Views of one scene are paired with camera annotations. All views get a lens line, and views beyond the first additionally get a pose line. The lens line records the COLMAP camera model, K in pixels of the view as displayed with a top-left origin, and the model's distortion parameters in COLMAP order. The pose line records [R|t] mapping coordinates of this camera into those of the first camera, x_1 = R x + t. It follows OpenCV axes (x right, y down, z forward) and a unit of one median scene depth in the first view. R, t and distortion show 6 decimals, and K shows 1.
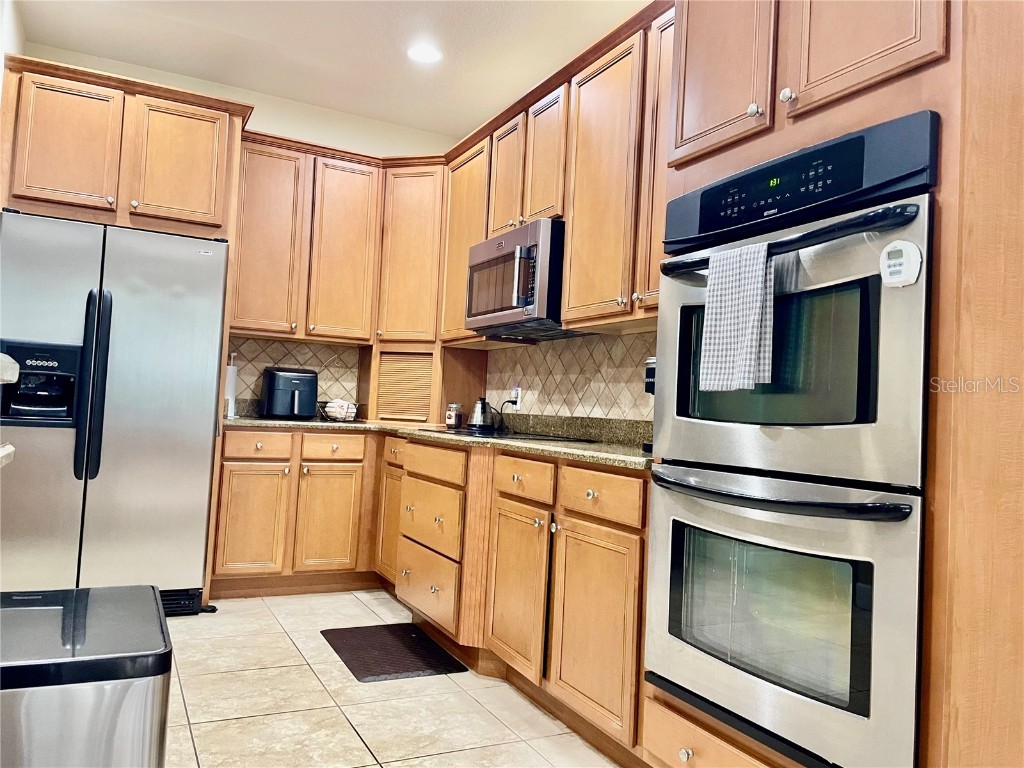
lens RADIAL K [[776.1, 0, 510.5], [0, 776.1, 379.6], [0, 0, 1]] dist [0.107279, -0.125564]
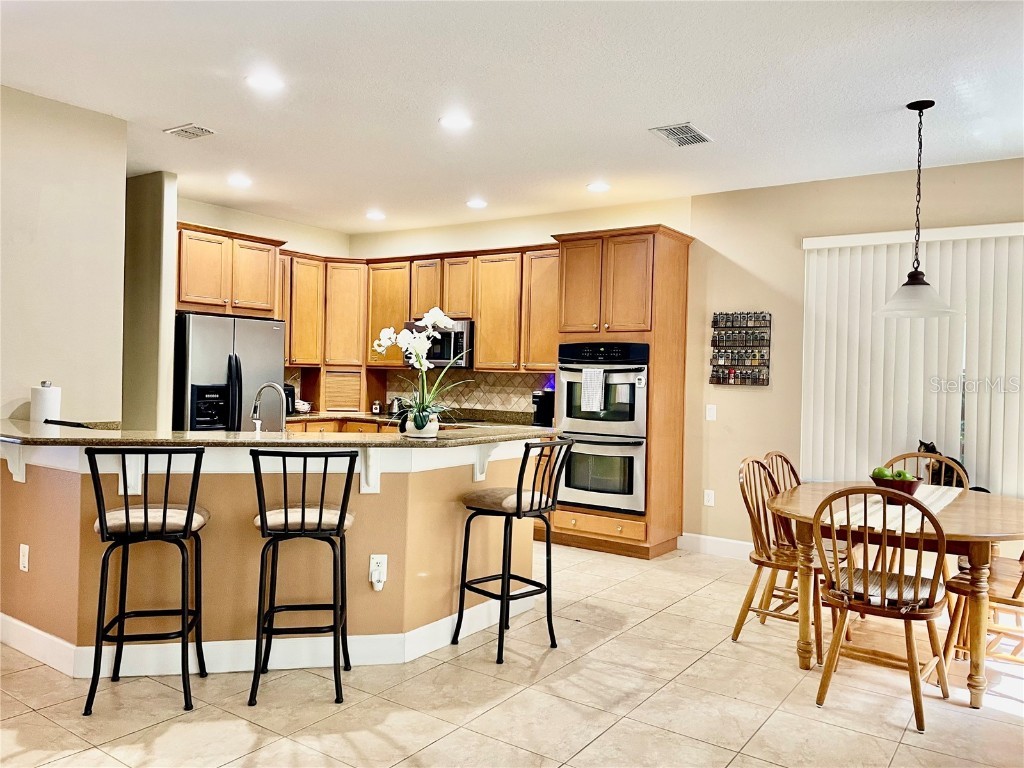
lens RADIAL K [[776.1, 0, 510.5], [0, 776.1, 379.6], [0, 0, 1]] dist [0.107279, -0.125564]
pose [[0.878844, -0.034361, 0.475871, -0.923068], [-0.000043, 0.997398, 0.072099, -0.207618], [-0.477110, -0.063384, 0.876555, -1.006493]]
